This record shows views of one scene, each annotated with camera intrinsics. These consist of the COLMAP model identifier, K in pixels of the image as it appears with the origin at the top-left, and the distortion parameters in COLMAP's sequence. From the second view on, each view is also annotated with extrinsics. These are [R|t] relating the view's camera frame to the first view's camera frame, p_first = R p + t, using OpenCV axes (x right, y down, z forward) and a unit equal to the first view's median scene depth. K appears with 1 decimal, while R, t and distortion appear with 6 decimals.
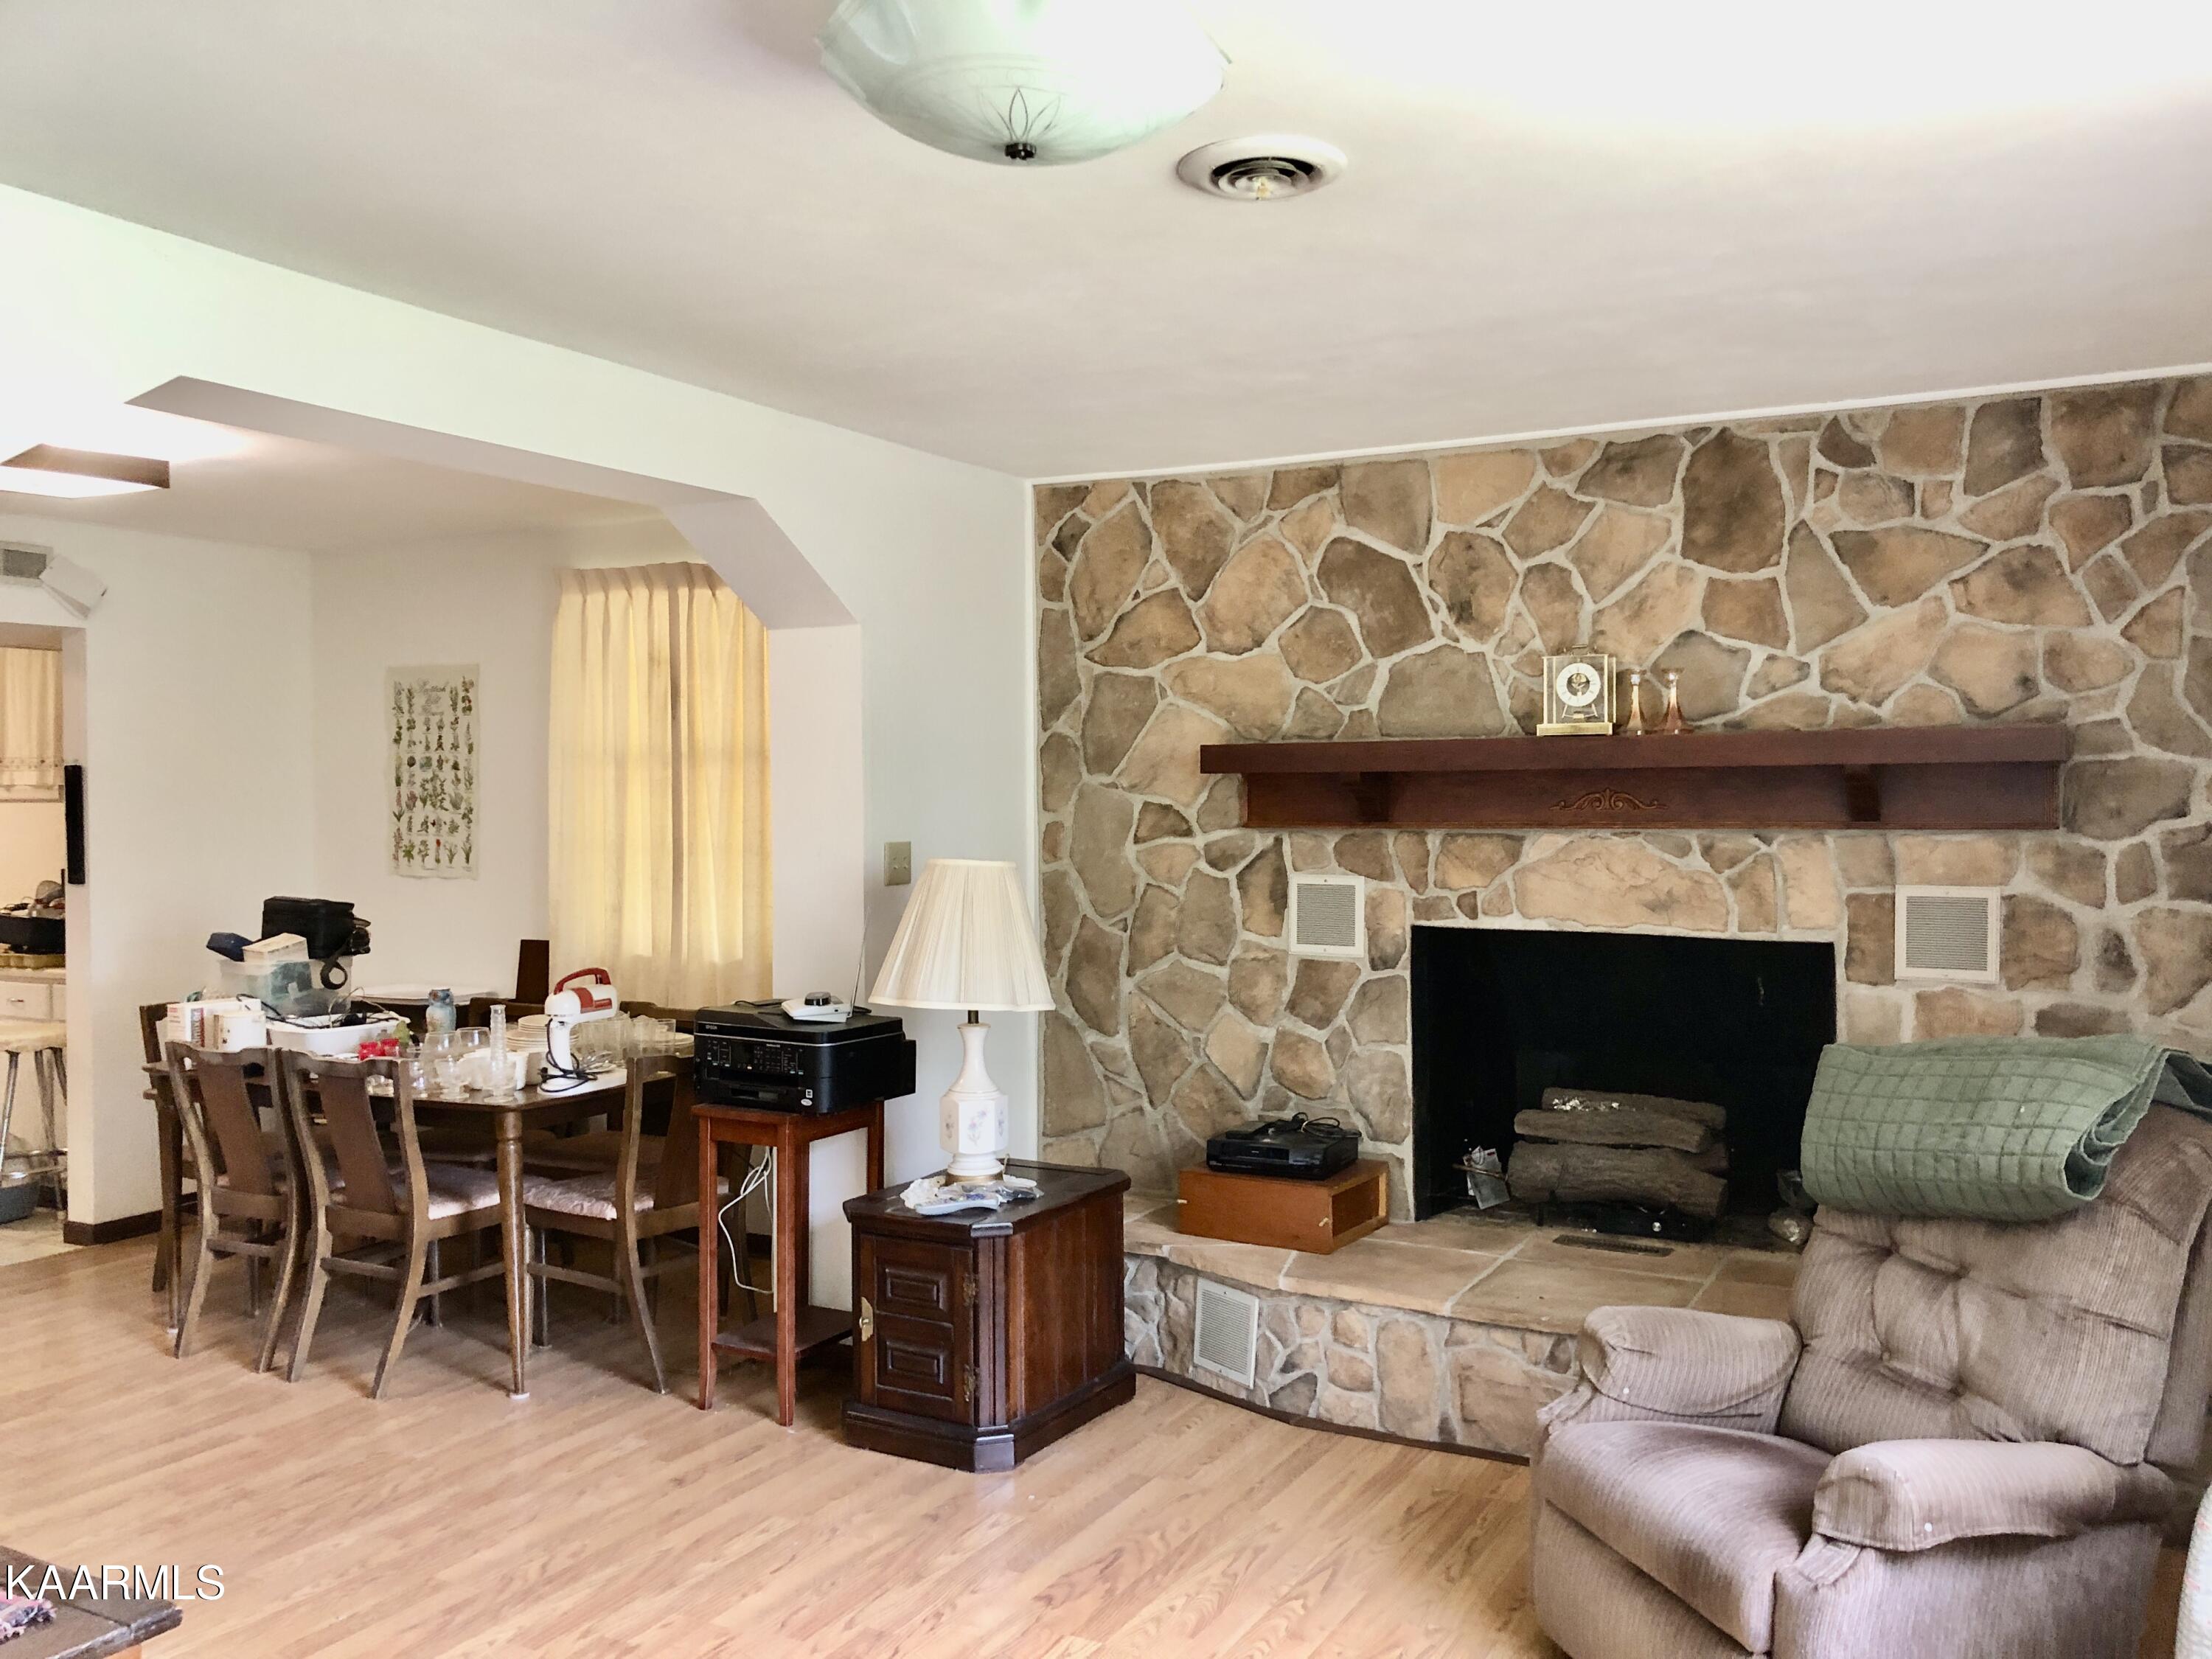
lens RADIAL K [[1795.5, 0, 1106.0], [0, 1795.5, 829.5], [0, 0, 1]] dist [0.070476, -0.079326]
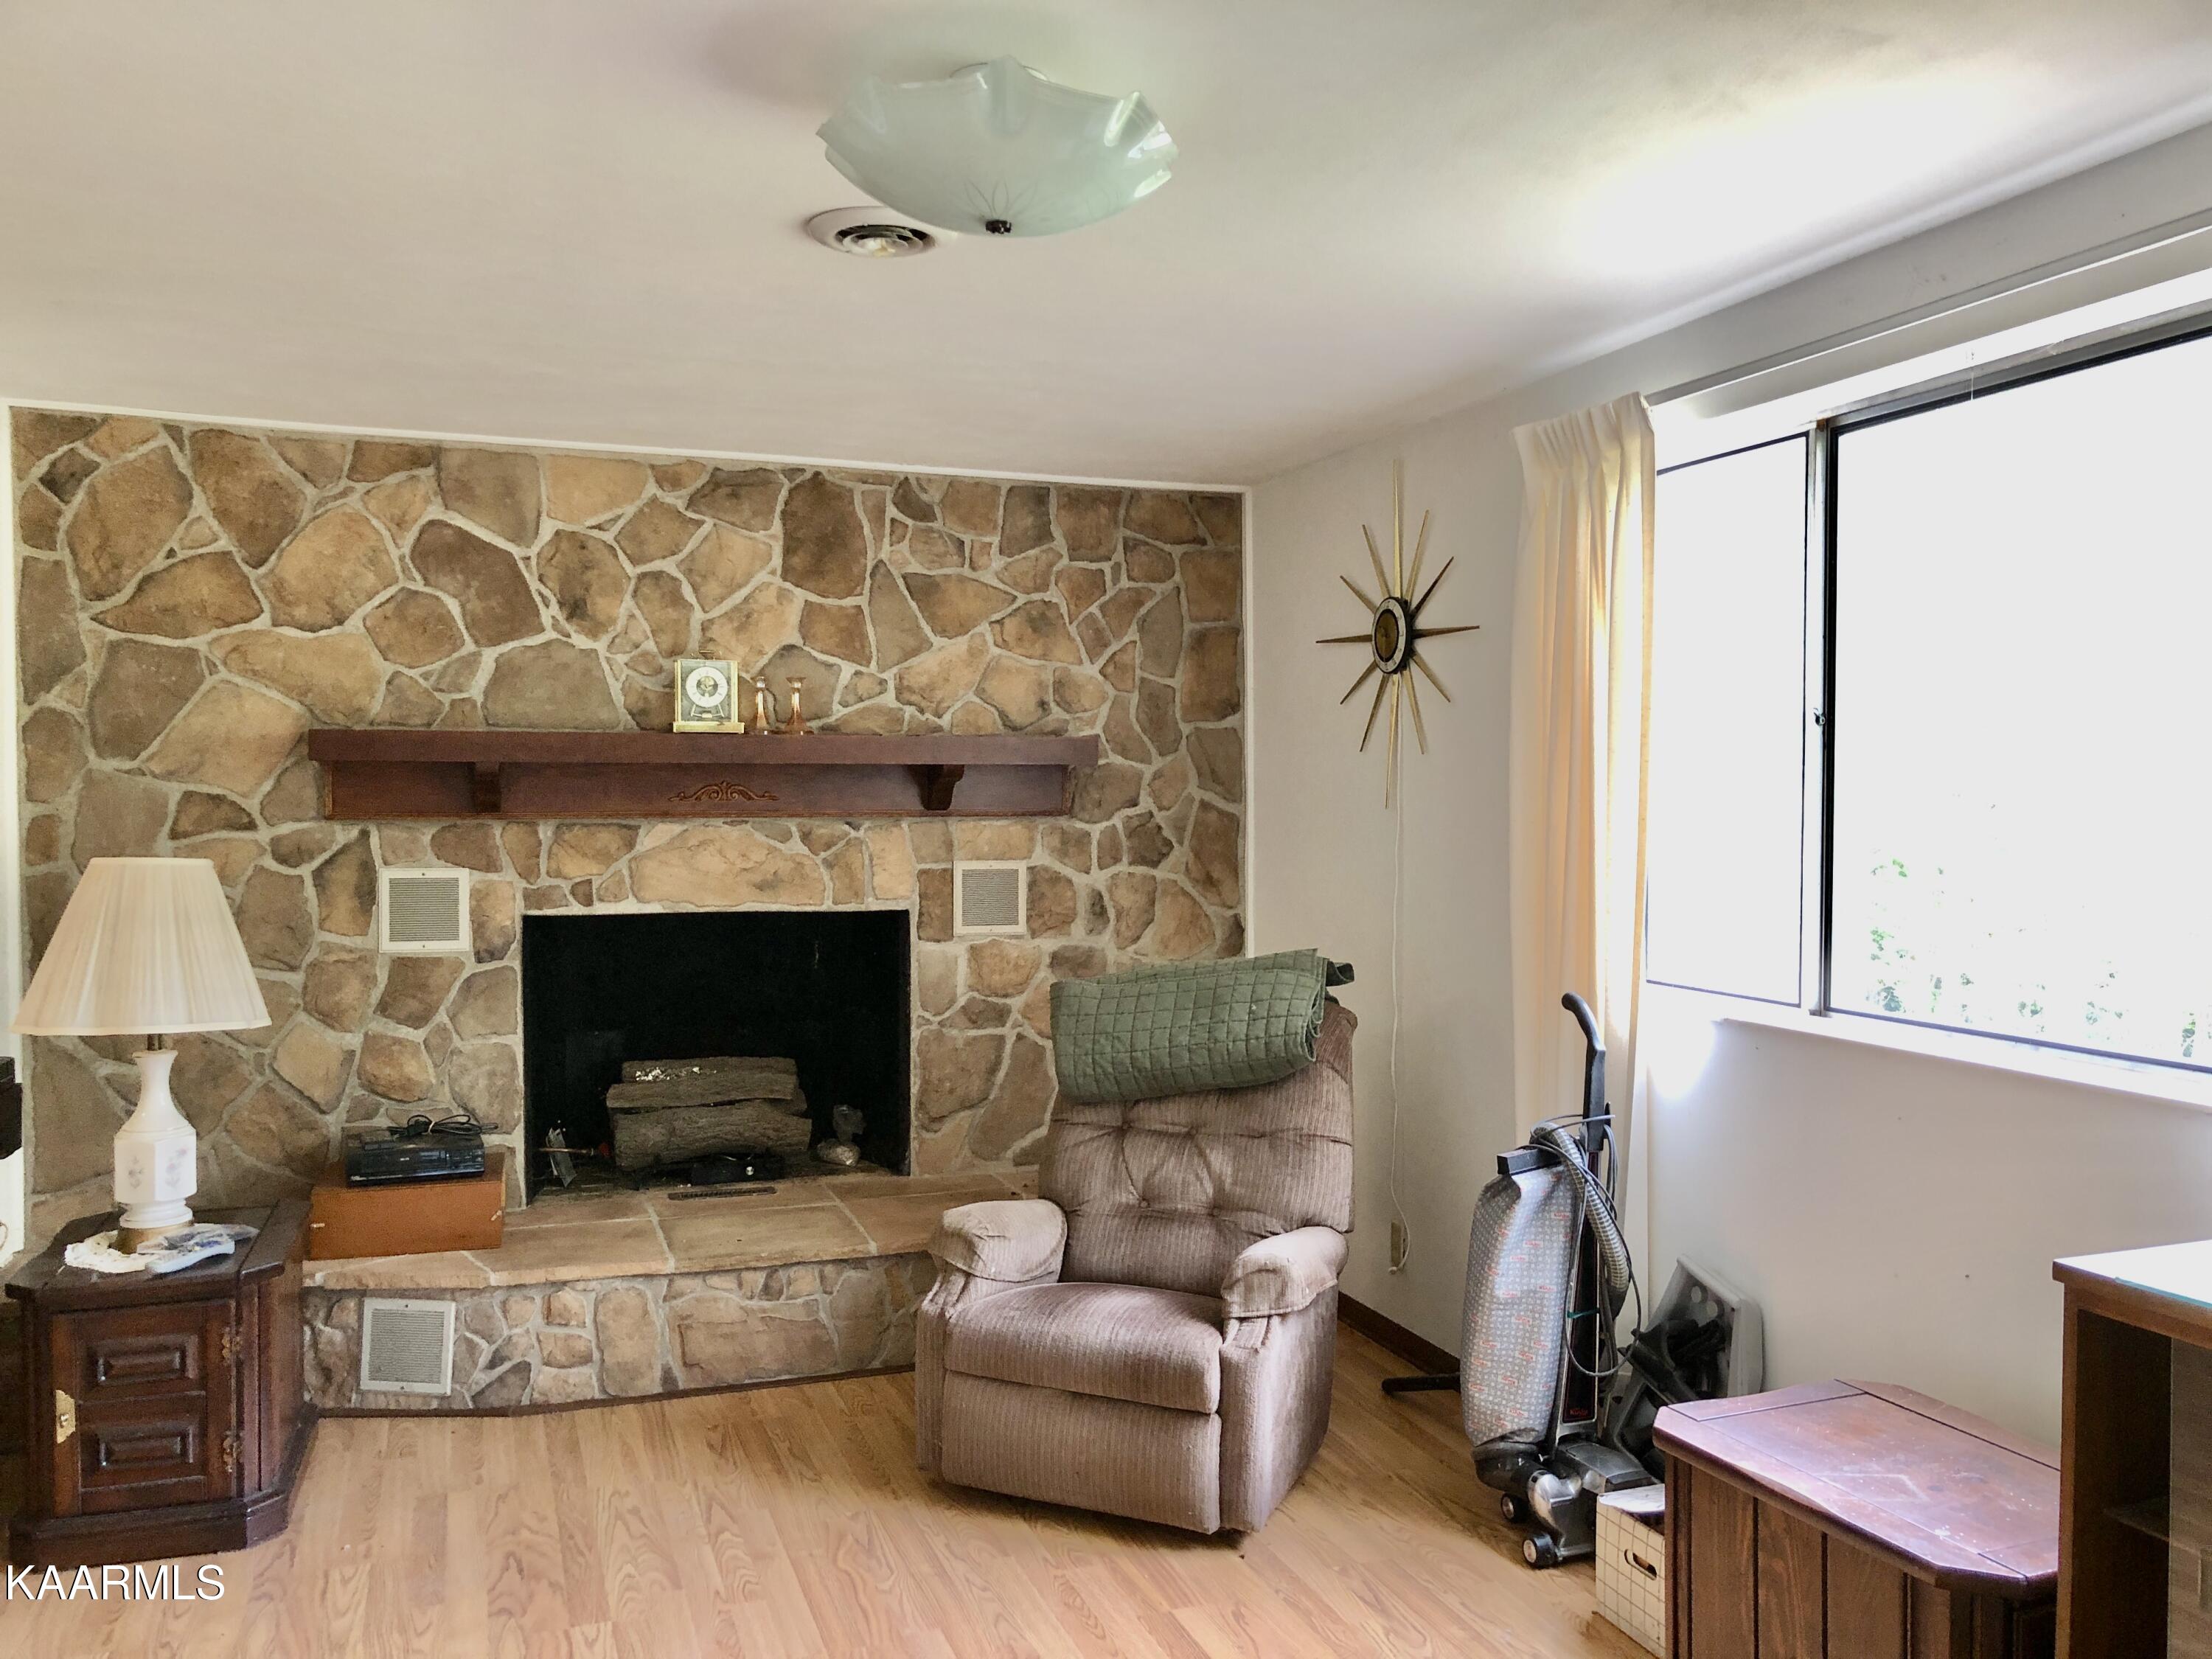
lens RADIAL K [[1812.1, 0, 1107.6], [0, 1812.1, 852.6], [0, 0, 1]] dist [0.061755, -0.079015]
pose [[0.670112, -0.020375, 0.741980, -0.406089], [0.008596, 0.999769, 0.019690, 0.000907], [-0.742210, -0.006817, 0.670132, 0.079420]]
